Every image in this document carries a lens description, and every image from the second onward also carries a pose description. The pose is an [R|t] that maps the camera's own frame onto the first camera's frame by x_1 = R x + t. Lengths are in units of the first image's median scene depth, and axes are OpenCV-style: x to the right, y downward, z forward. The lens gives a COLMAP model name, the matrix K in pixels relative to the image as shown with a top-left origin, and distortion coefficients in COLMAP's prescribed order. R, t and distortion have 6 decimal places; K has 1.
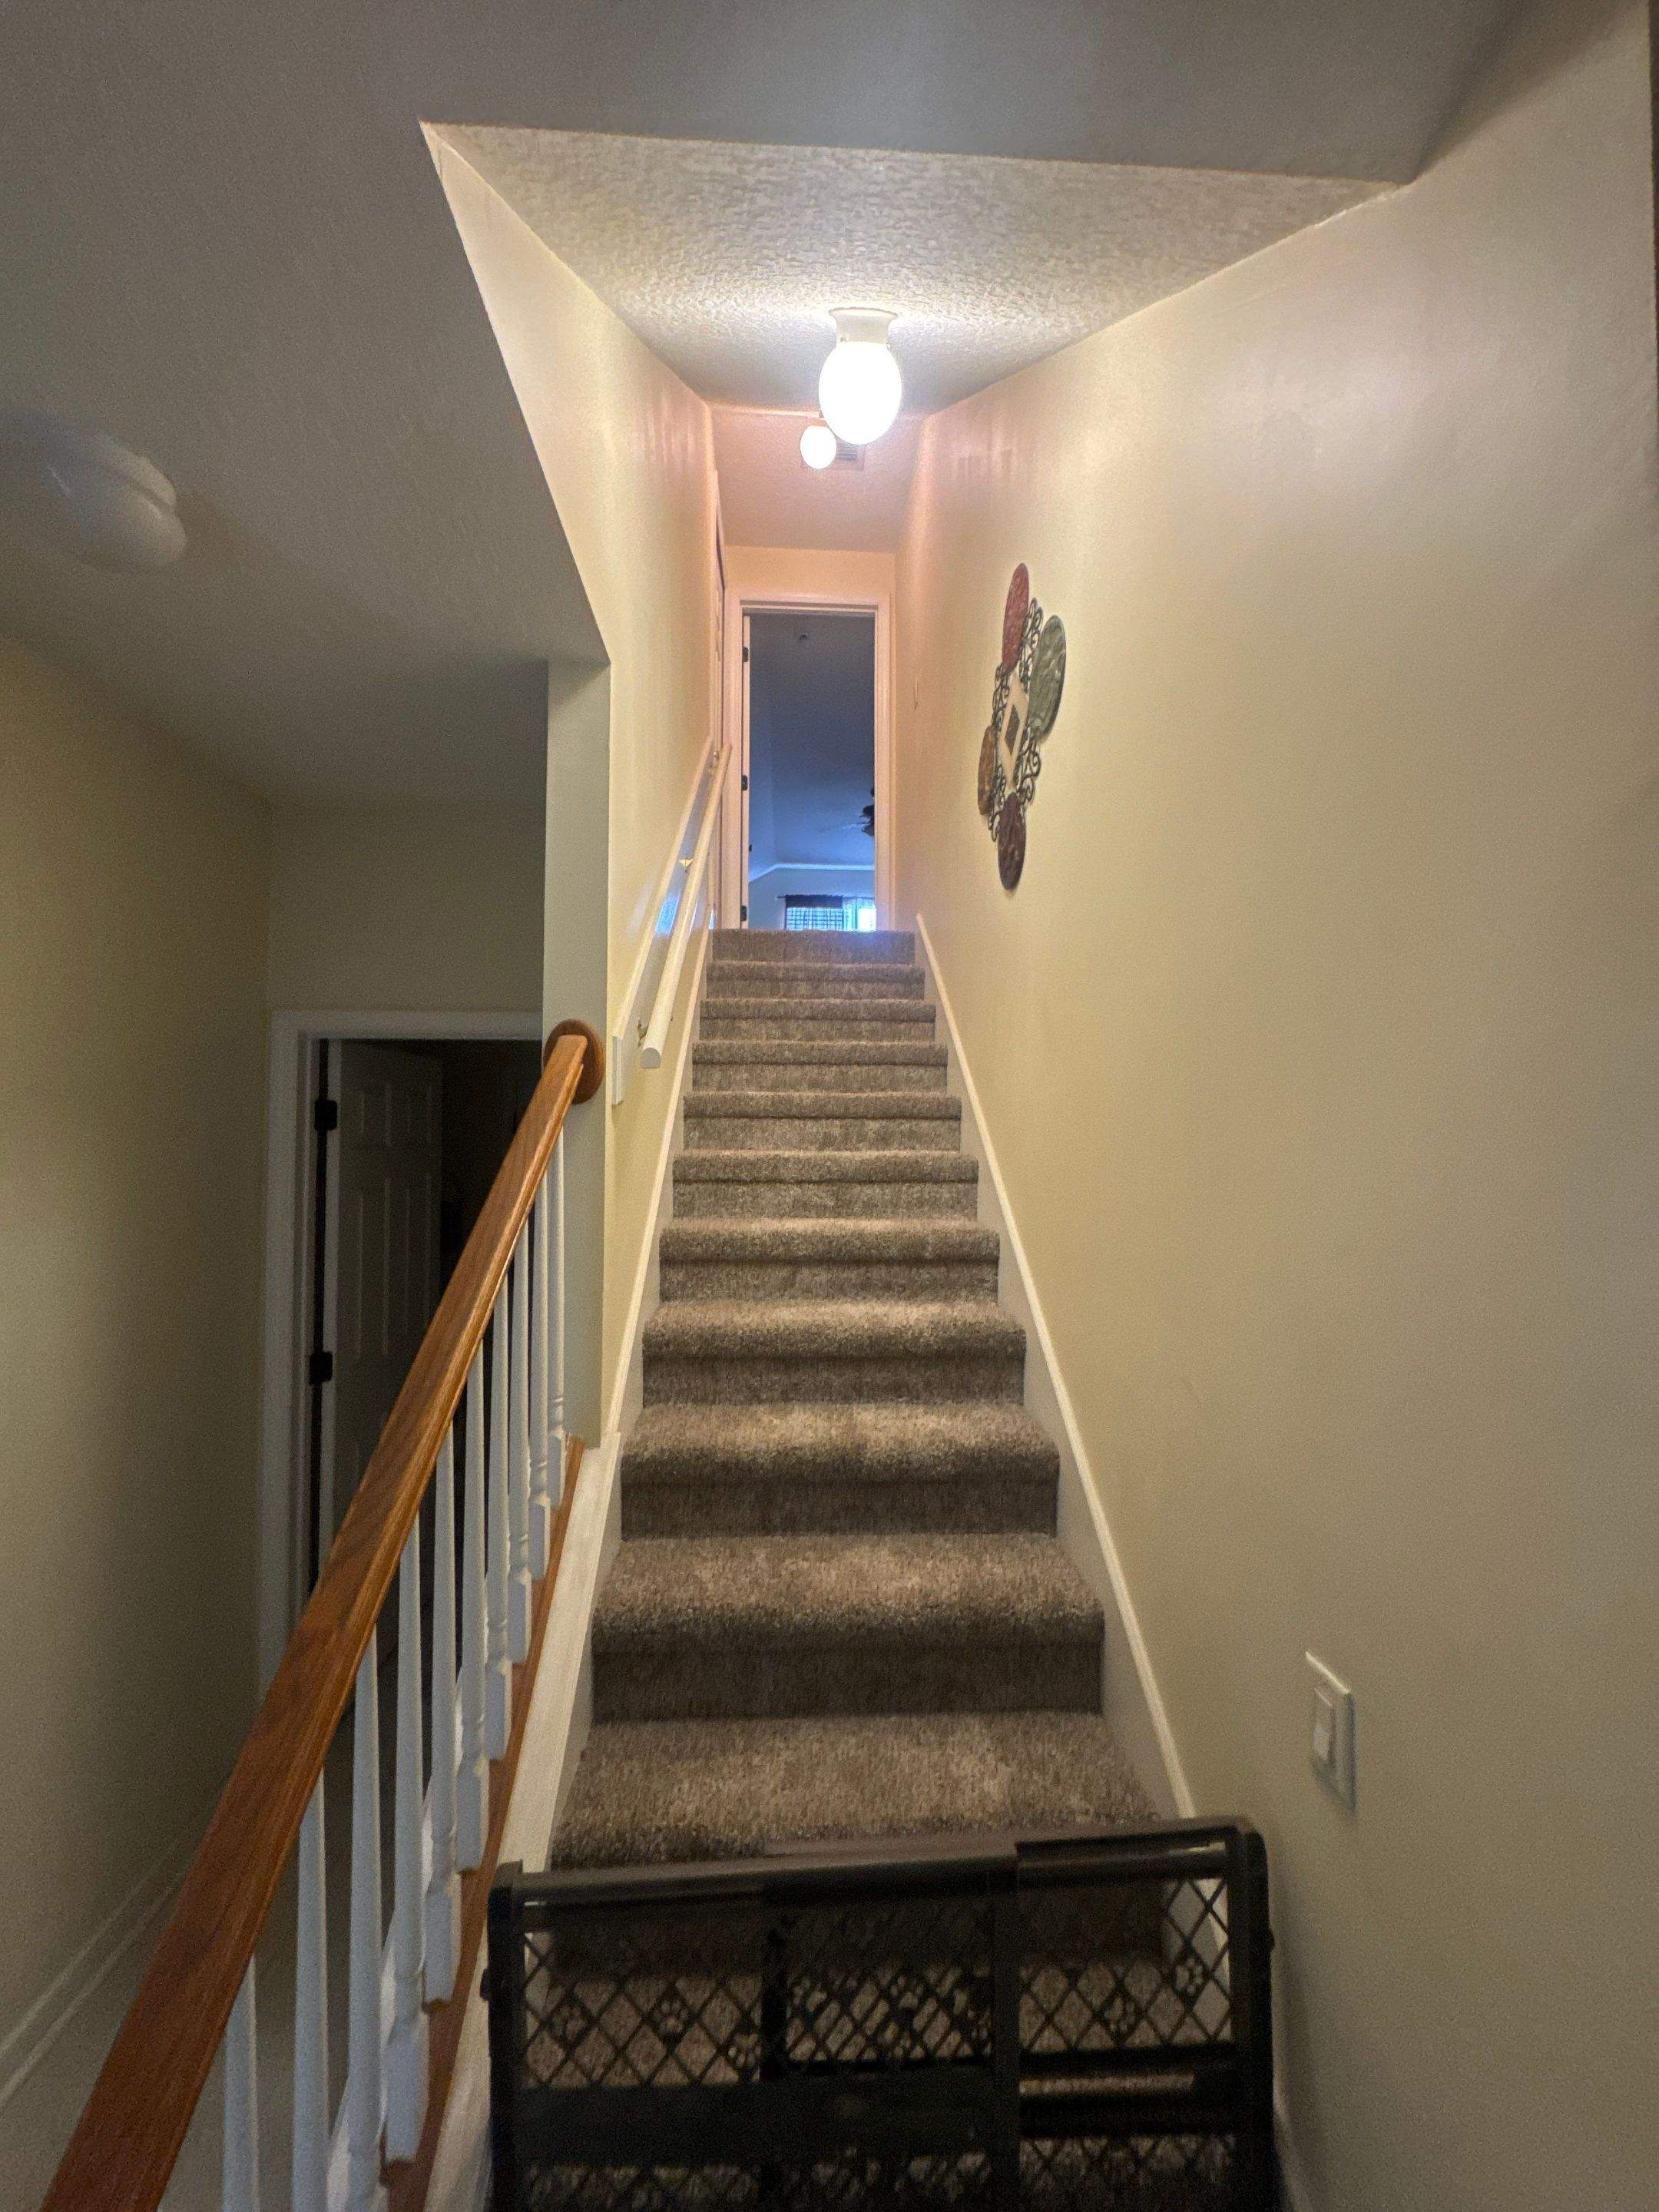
lens RADIAL K [[898.3, 0, 839.8], [0, 898.3, 1109.1], [0, 0, 1]] dist [-0.002850, -0.000225]
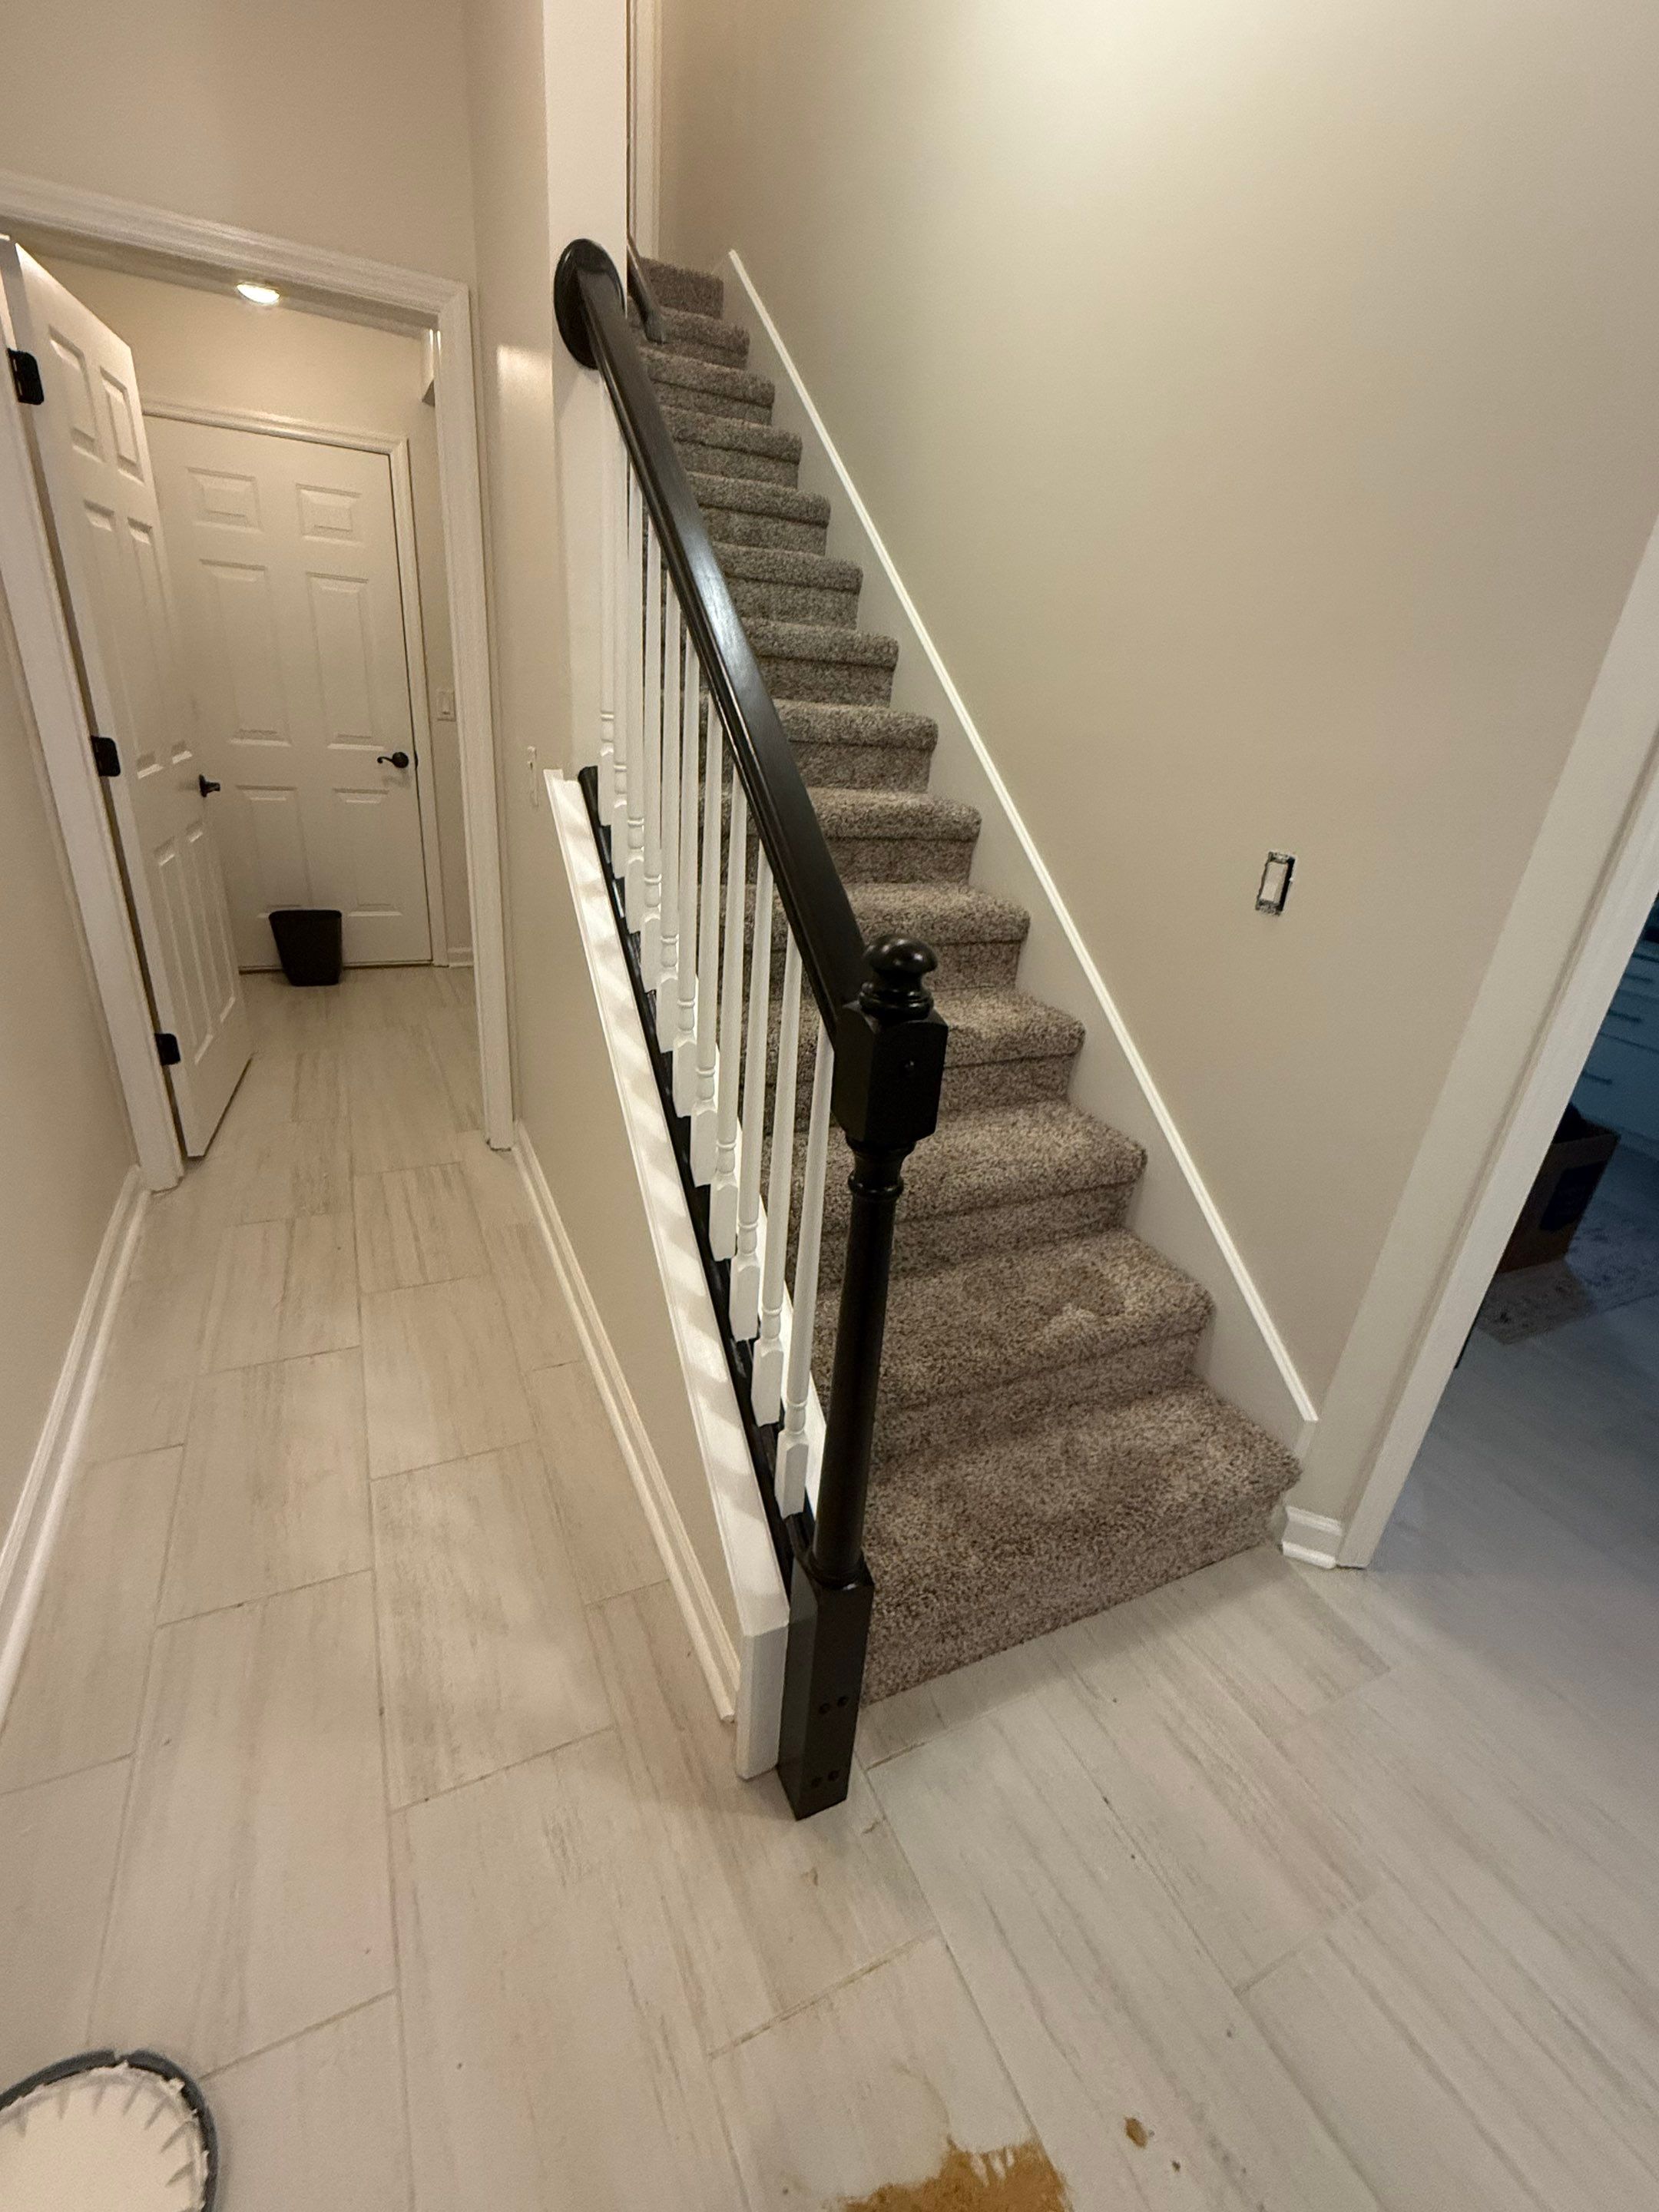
lens RADIAL K [[956.8, 0, 828.3], [0, 956.8, 1110.4], [0, 0, 1]] dist [0.001003, 0.000219]
pose [[0.924124, -0.091363, 0.371008, -0.330248], [-0.085028, 0.897472, 0.432798, 0.141881], [-0.372511, -0.431506, 0.821607, -0.110089]]
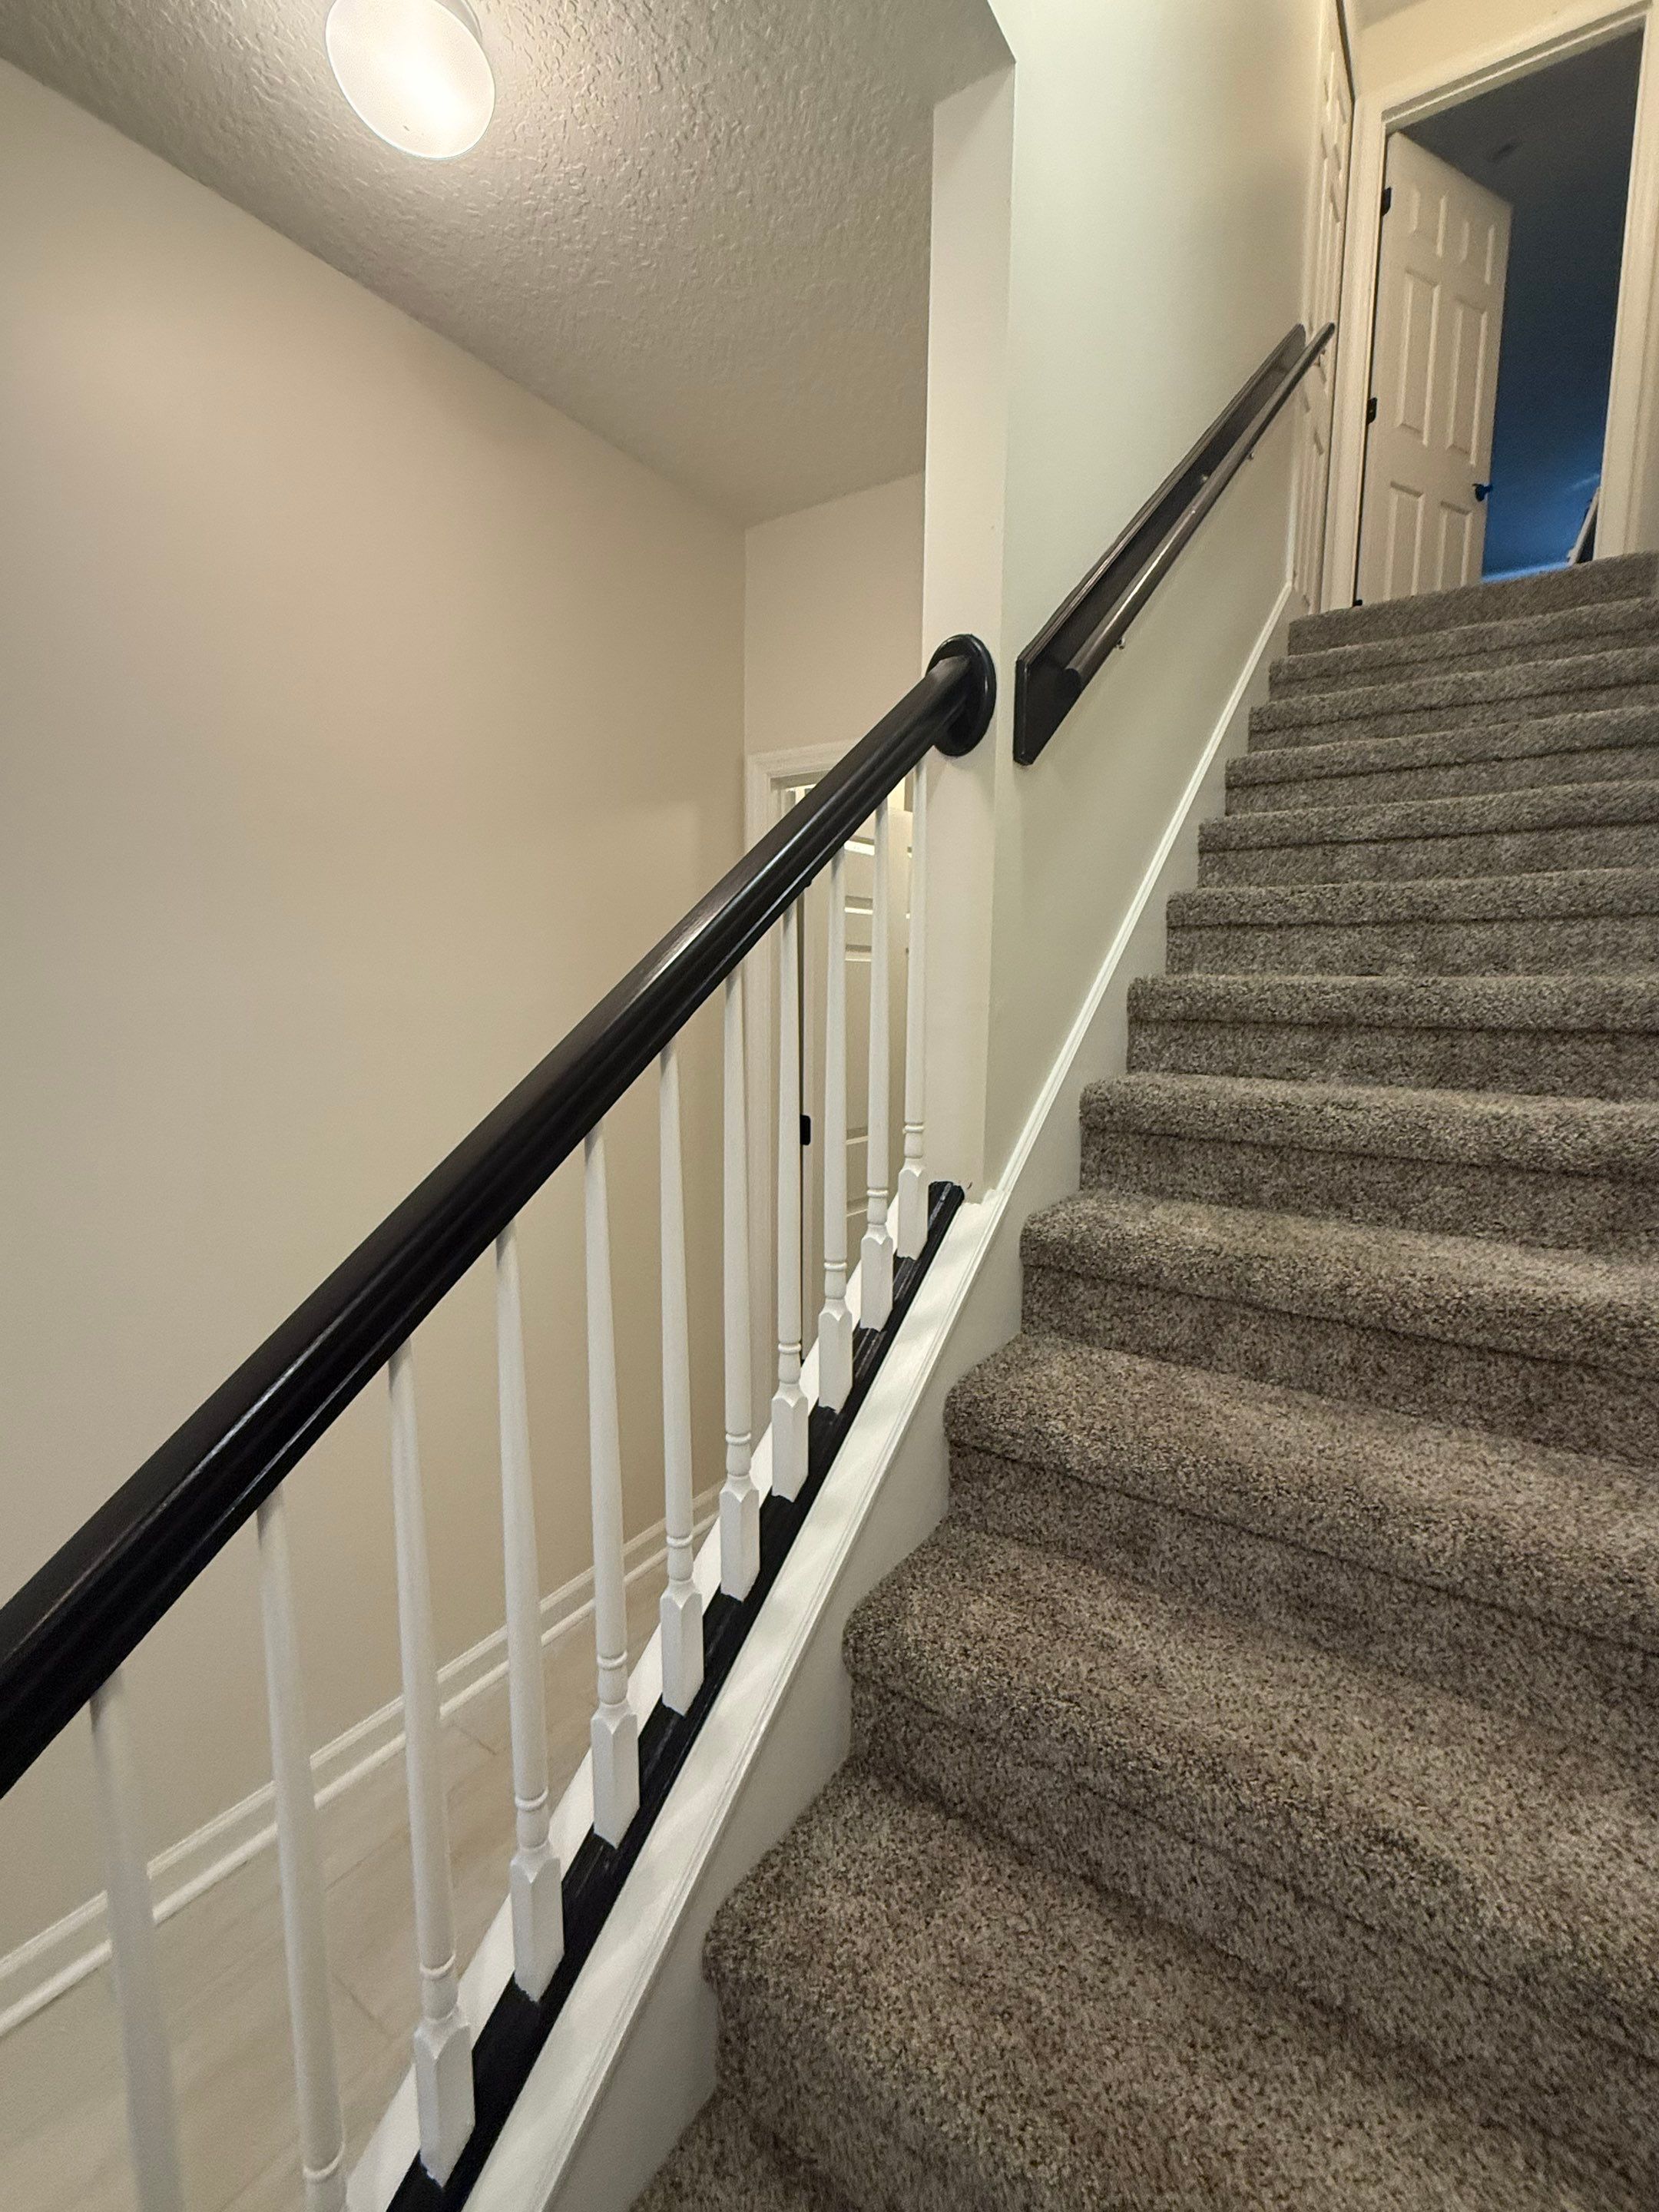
lens RADIAL K [[956.8, 0, 817.8], [0, 956.8, 1108.0], [0, 0, 1]] dist [0.001003, 0.000219]
pose [[0.792874, 0.075876, -0.604644, 0.079712], [0.012124, 0.990058, 0.140139, 0.112991], [0.609266, -0.118443, 0.784071, 0.169741]]
